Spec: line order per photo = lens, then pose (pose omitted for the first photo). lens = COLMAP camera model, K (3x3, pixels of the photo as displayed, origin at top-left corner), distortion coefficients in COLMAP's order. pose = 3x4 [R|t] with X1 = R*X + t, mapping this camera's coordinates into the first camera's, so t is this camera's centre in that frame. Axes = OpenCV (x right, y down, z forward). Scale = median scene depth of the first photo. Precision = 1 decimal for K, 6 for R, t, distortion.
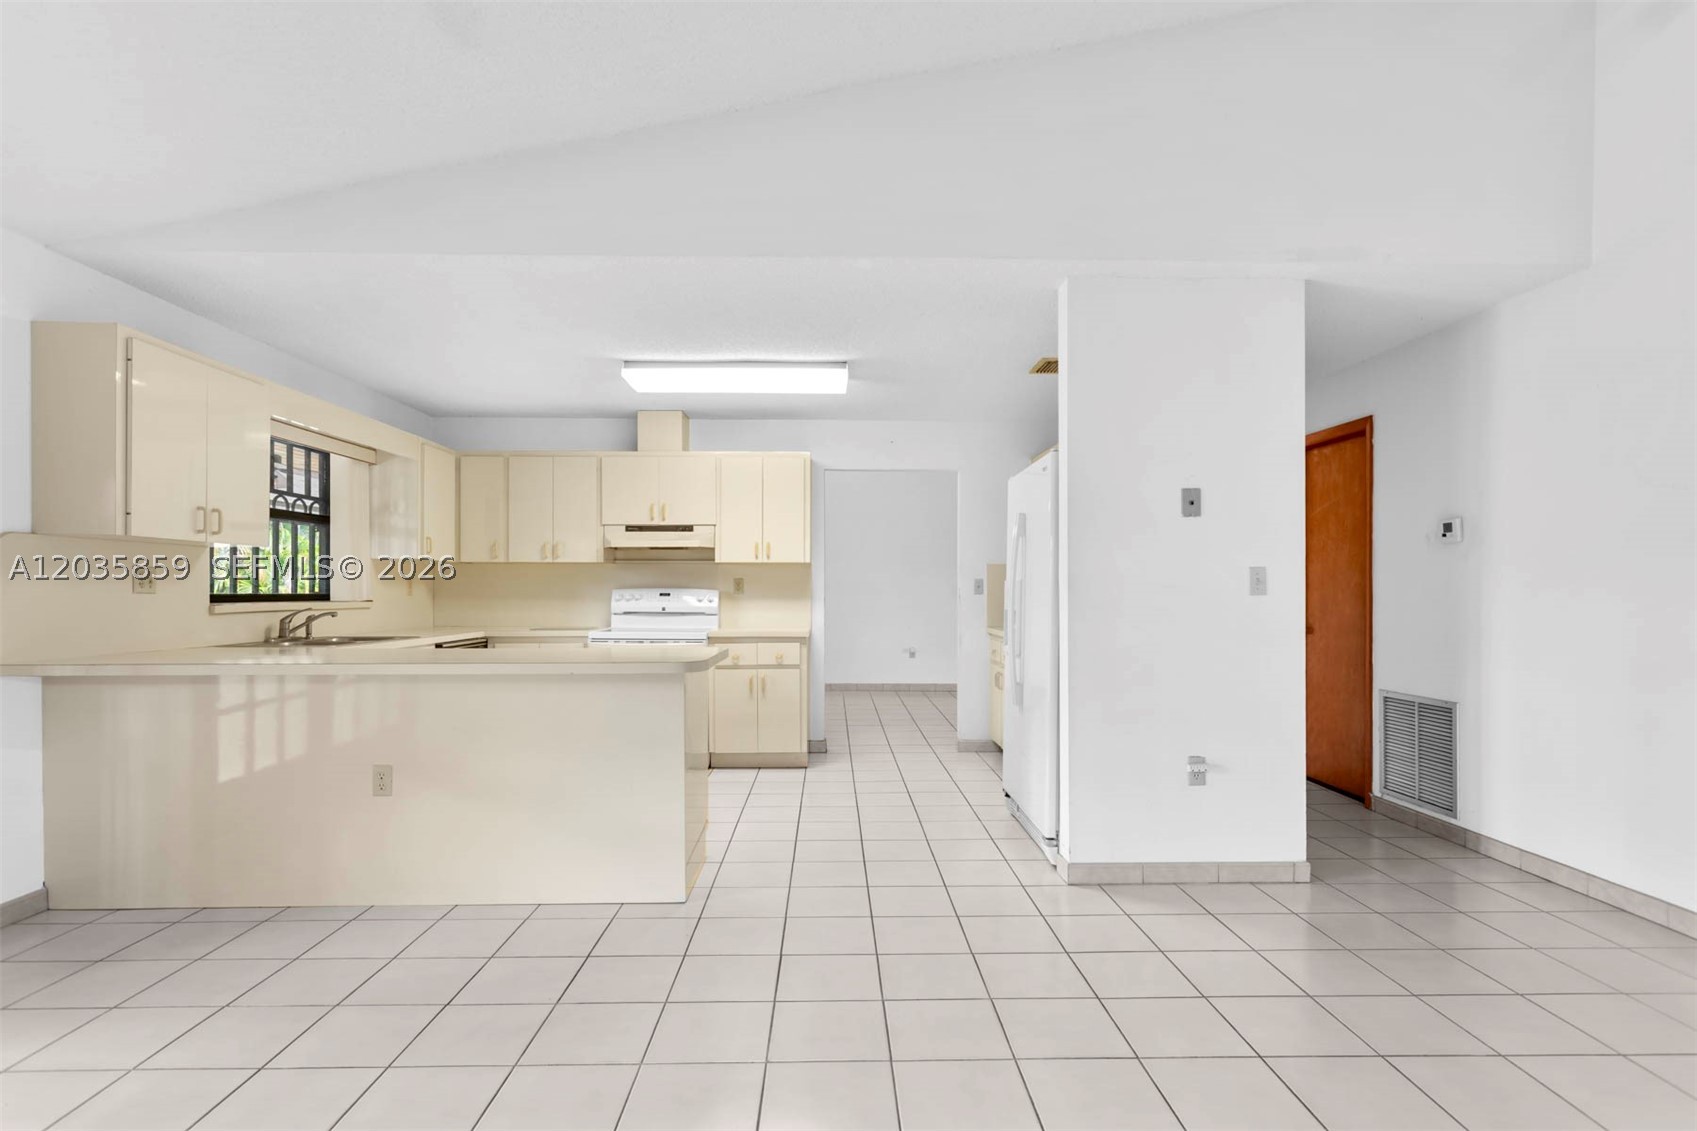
lens RADIAL K [[834.9, 0, 855.6], [0, 834.9, 597.9], [0, 0, 1]] dist [-0.011407, 0.008665]
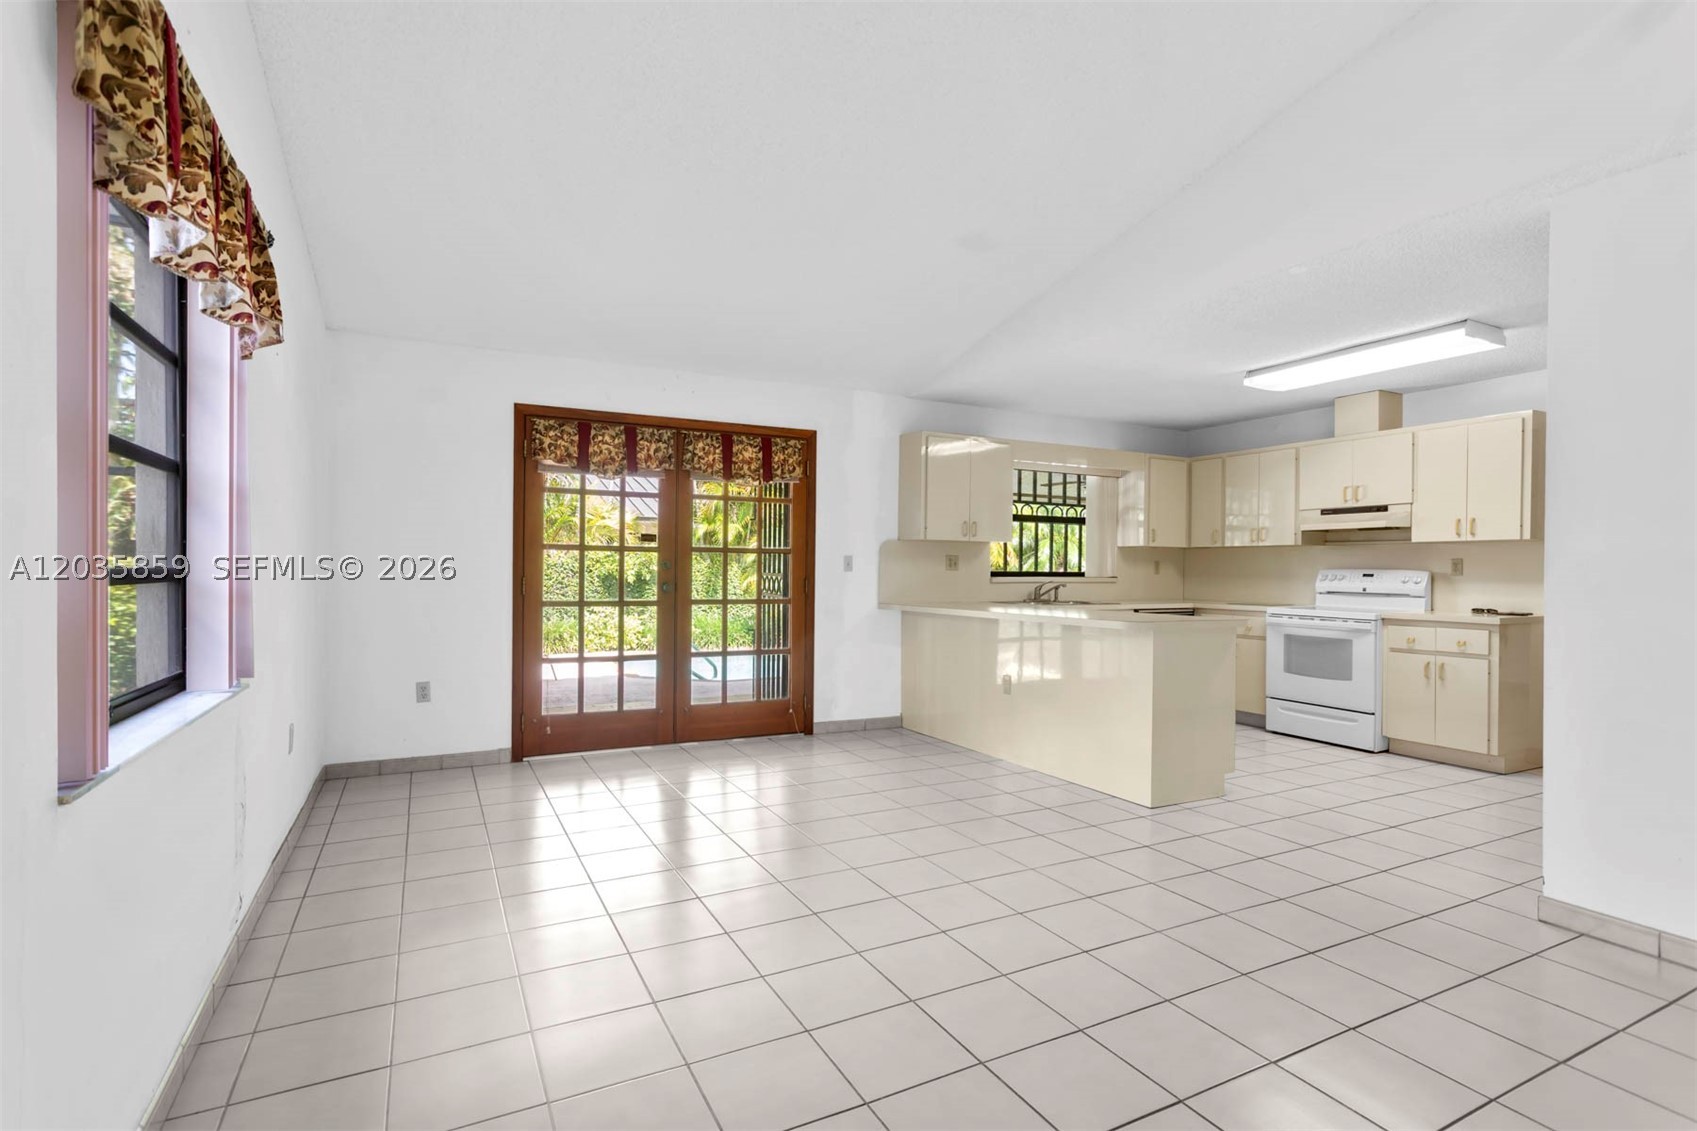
lens RADIAL K [[834.9, 0, 851.1], [0, 834.9, 575.4], [0, 0, 1]] dist [-0.011407, 0.008665]
pose [[0.440072, 0.009961, -0.897907, 0.460043], [-0.015275, 0.999877, 0.003606, 0.002450], [0.897833, 0.012129, 0.440170, 0.002267]]
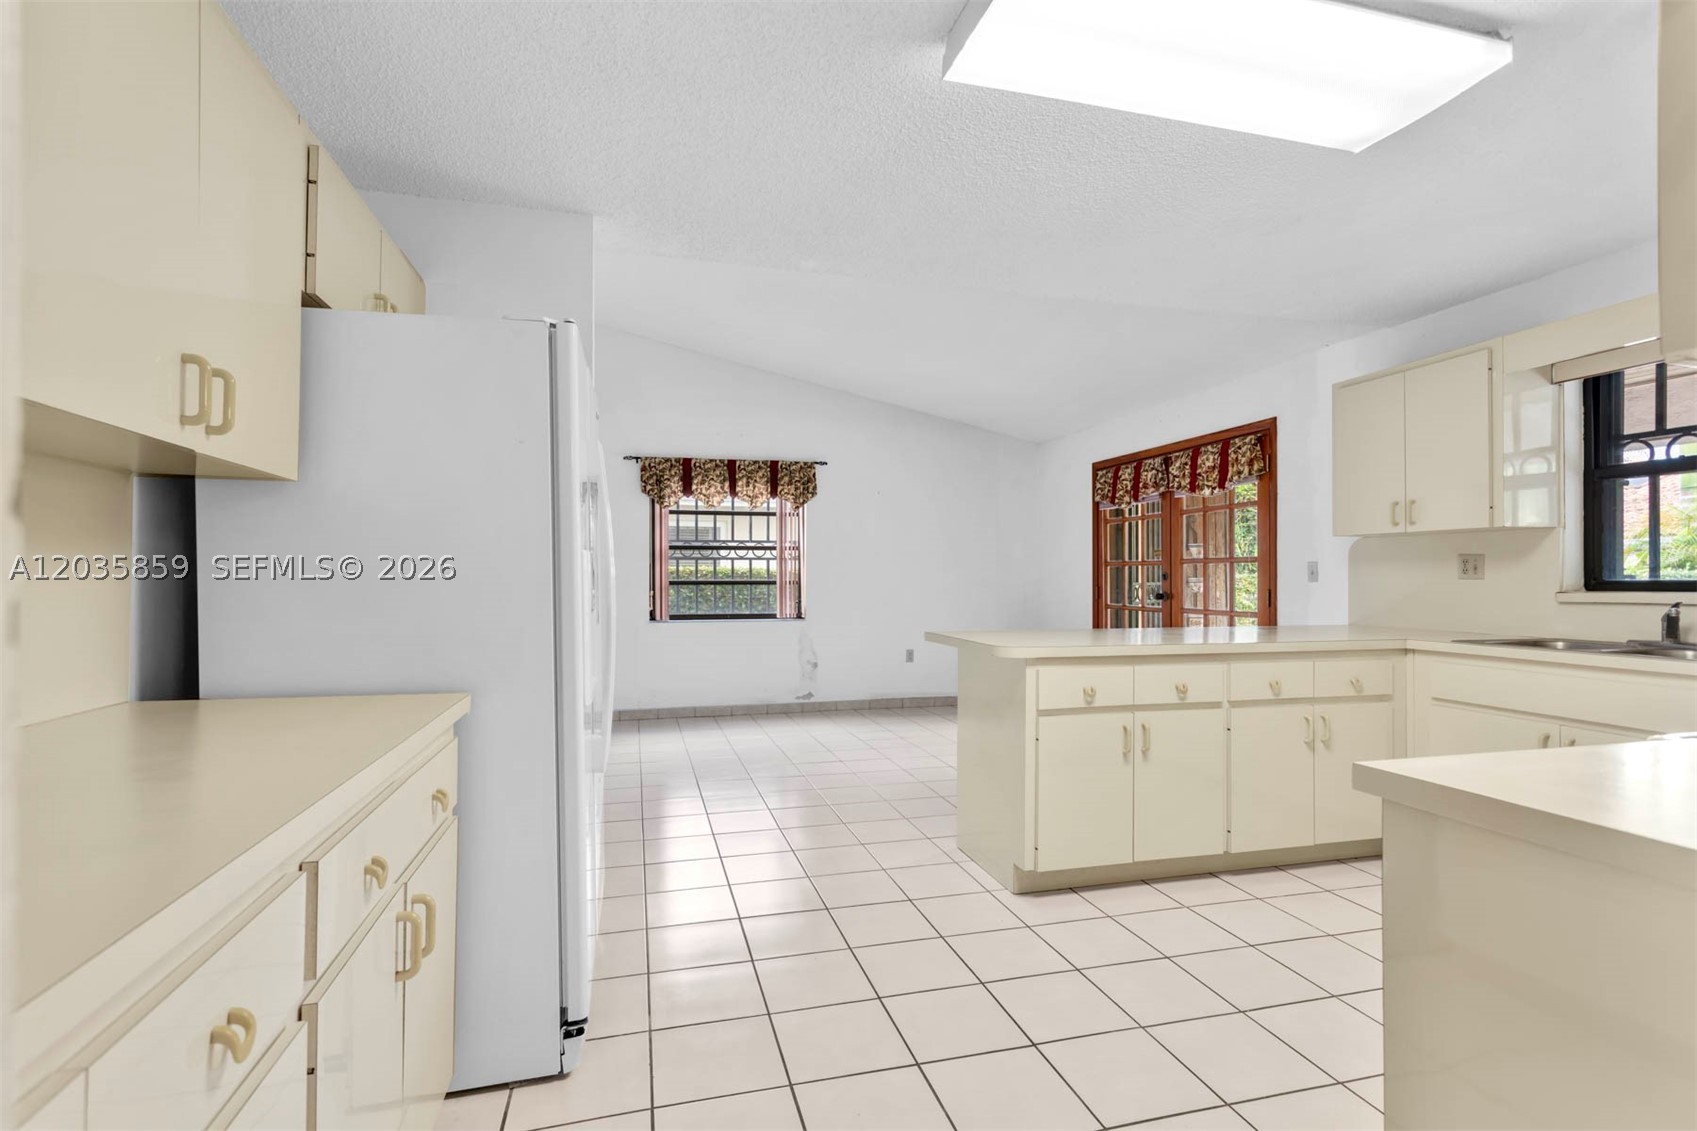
lens RADIAL K [[810.7, 0, 847.1], [0, 810.7, 570.5], [0, 0, 1]] dist [0.003930, 0.000228]
pose [[-0.970079, -0.001576, -0.242784, 0.124476], [-0.000941, 0.999996, -0.002732, -0.008317], [0.242788, -0.002421, -0.970076, 1.239932]]
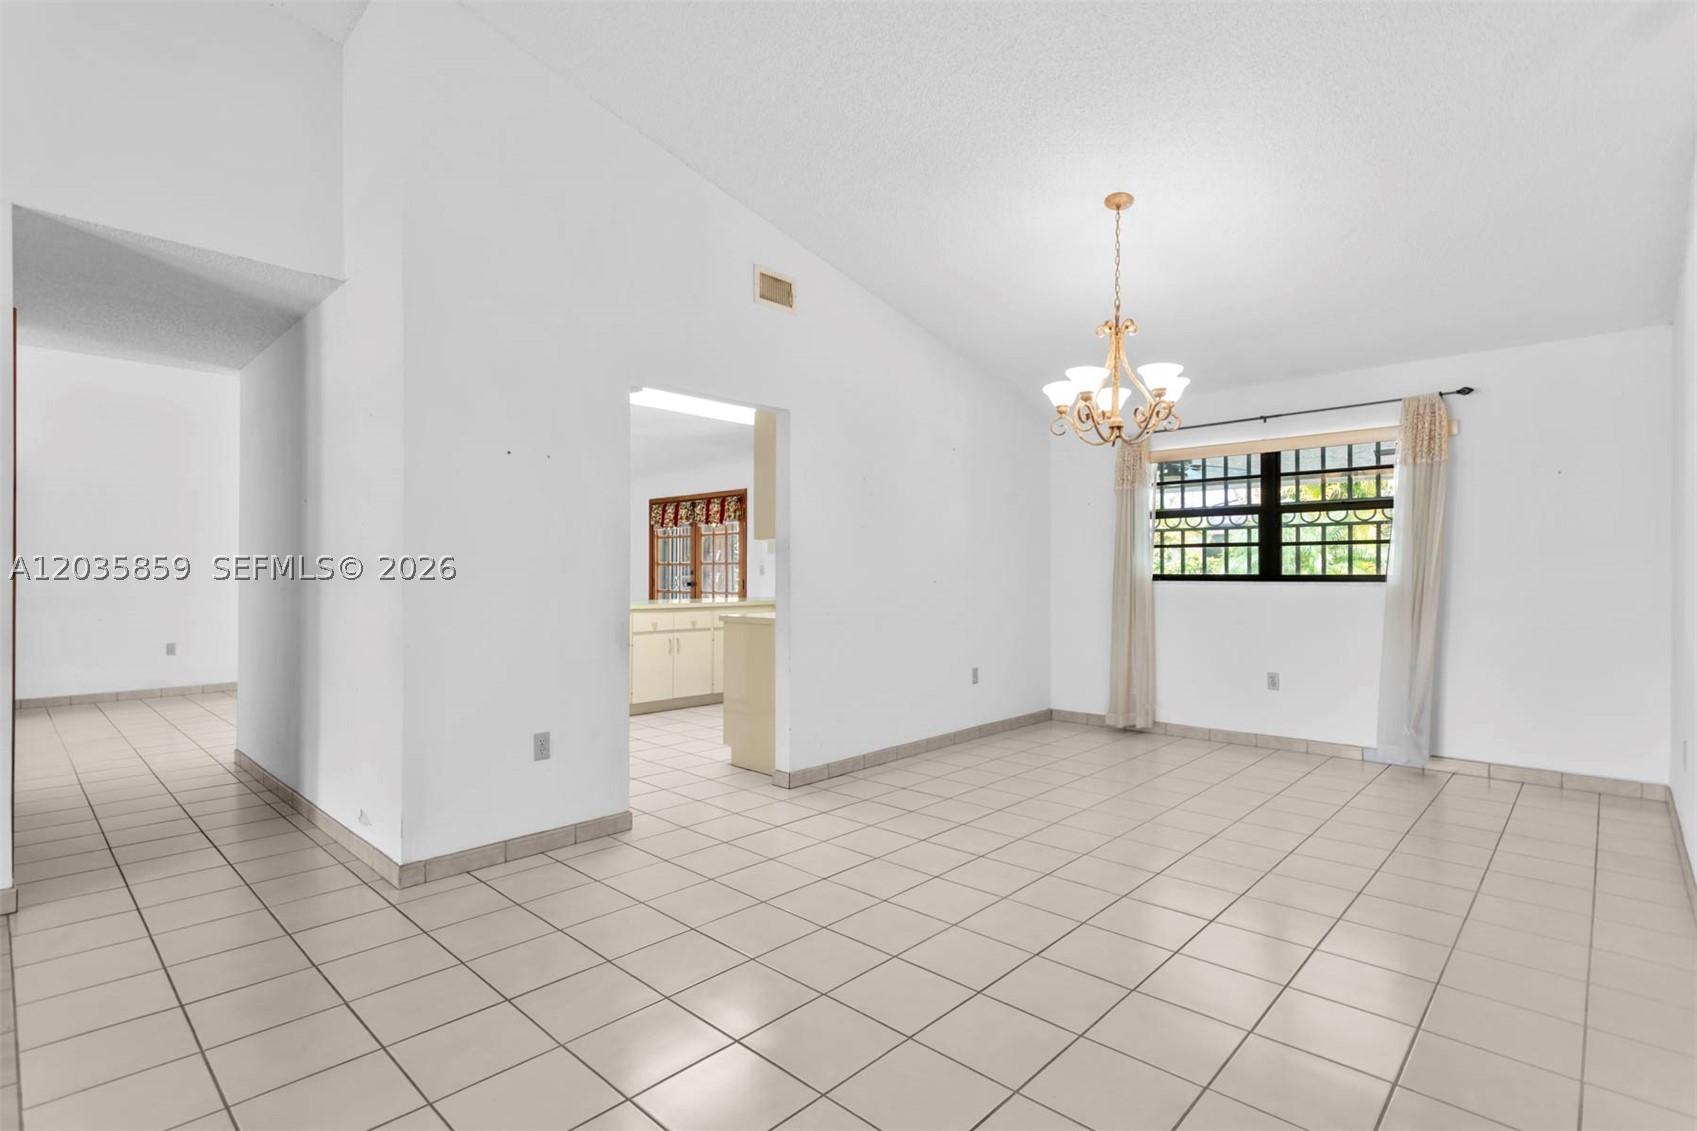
lens RADIAL K [[810.7, 0, 848.2], [0, 810.7, 573.0], [0, 0, 1]] dist [0.003930, 0.000228]
pose [[-0.701138, 0.000489, -0.713026, 0.613987], [-0.004662, 0.999975, 0.005270, -0.015502], [0.713011, 0.007019, -0.701118, 1.988718]]
